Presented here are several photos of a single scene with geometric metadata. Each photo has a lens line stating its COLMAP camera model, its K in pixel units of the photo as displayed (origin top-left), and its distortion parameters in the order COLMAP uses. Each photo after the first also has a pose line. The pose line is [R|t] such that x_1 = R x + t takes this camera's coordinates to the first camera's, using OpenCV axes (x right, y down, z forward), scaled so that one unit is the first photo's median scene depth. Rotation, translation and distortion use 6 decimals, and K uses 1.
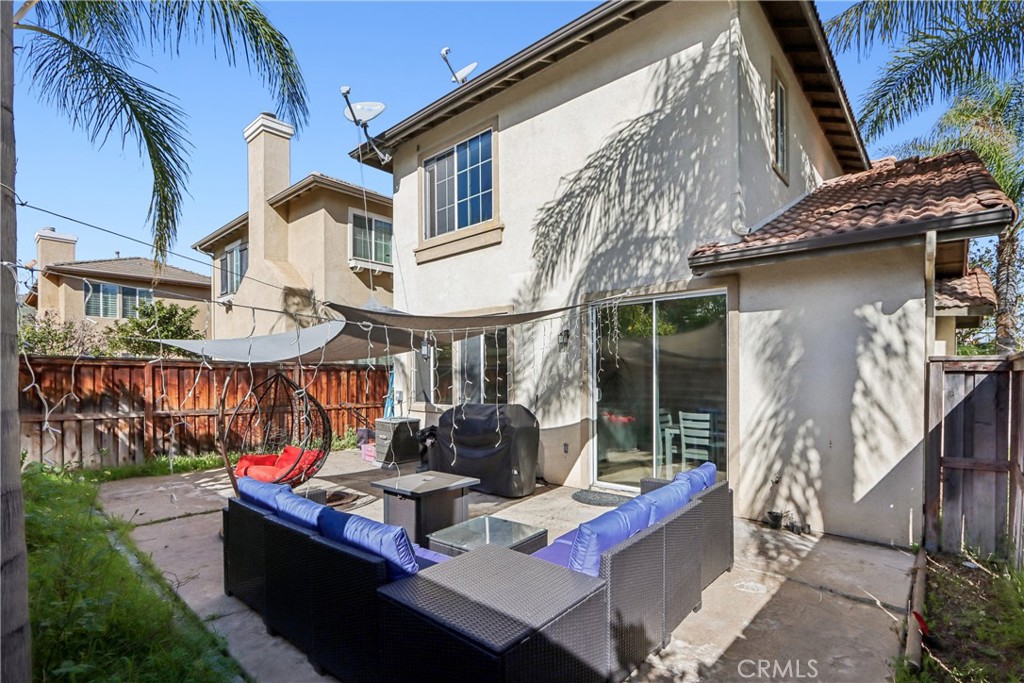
lens RADIAL K [[483.5, 0, 509.4], [0, 483.5, 376.5], [0, 0, 1]] dist [-0.003406, -0.000482]
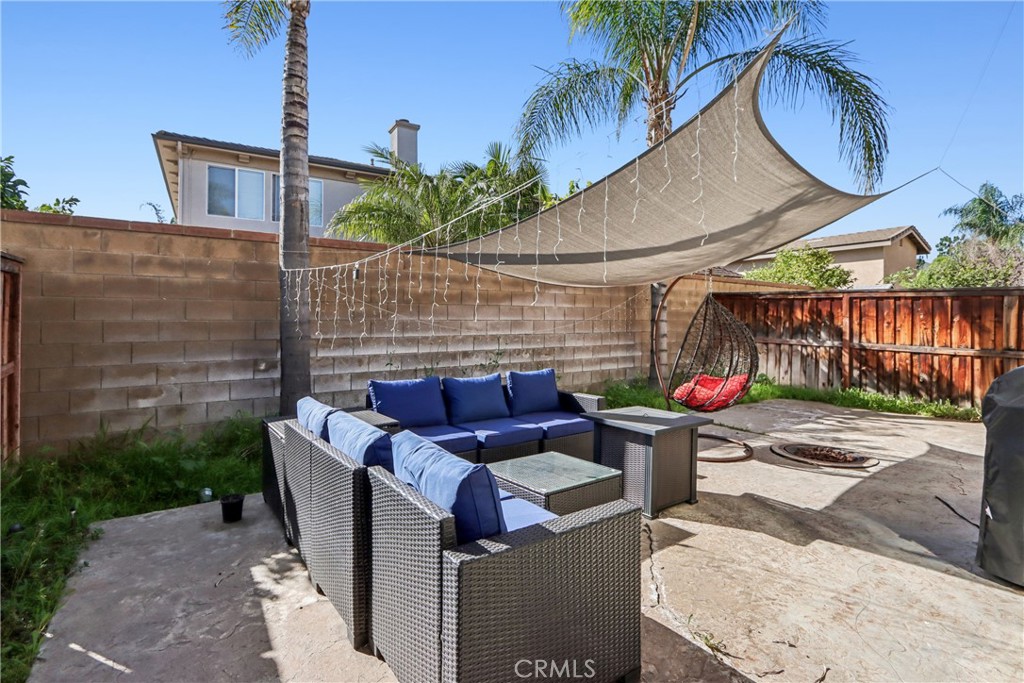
lens RADIAL K [[483.5, 0, 524.7], [0, 483.5, 321.5], [0, 0, 1]] dist [-0.003406, -0.000482]
pose [[-0.183933, 0.007226, -0.982912, 0.392965], [-0.009470, 0.999914, 0.009123, 0.027176], [0.982893, 0.010986, -0.183849, 0.540202]]
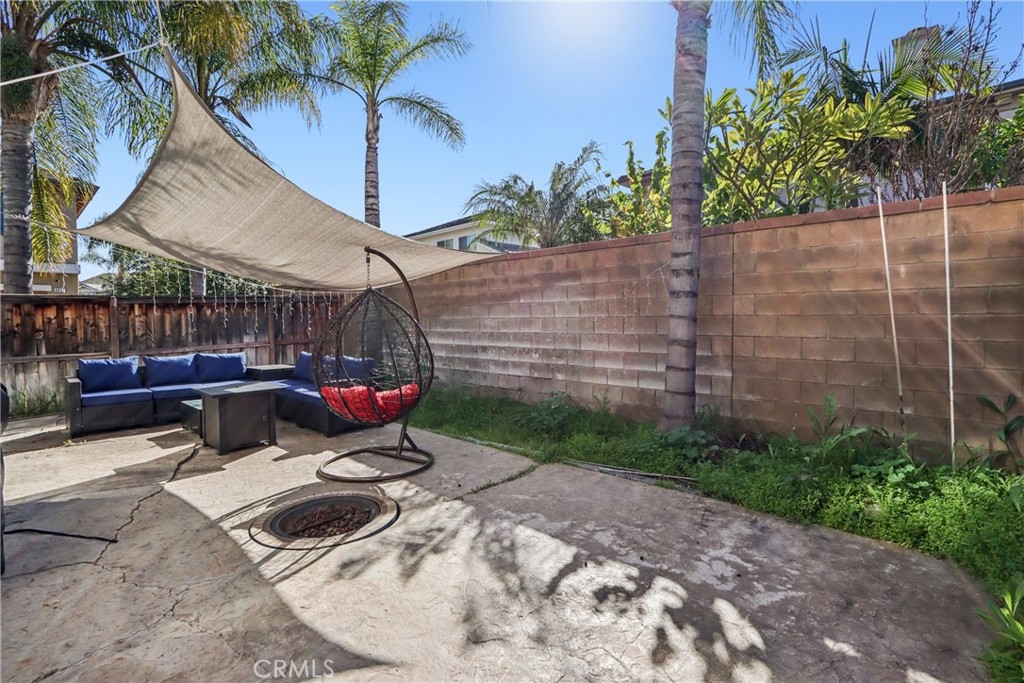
lens RADIAL K [[483.5, 0, 513.7], [0, 483.5, 339.7], [0, 0, 1]] dist [-0.003406, -0.000482]
pose [[-0.999907, 0.012455, -0.005506, -0.488368], [0.012166, 0.998689, 0.049713, 0.028521], [0.006118, 0.049641, -0.998748, 1.247743]]
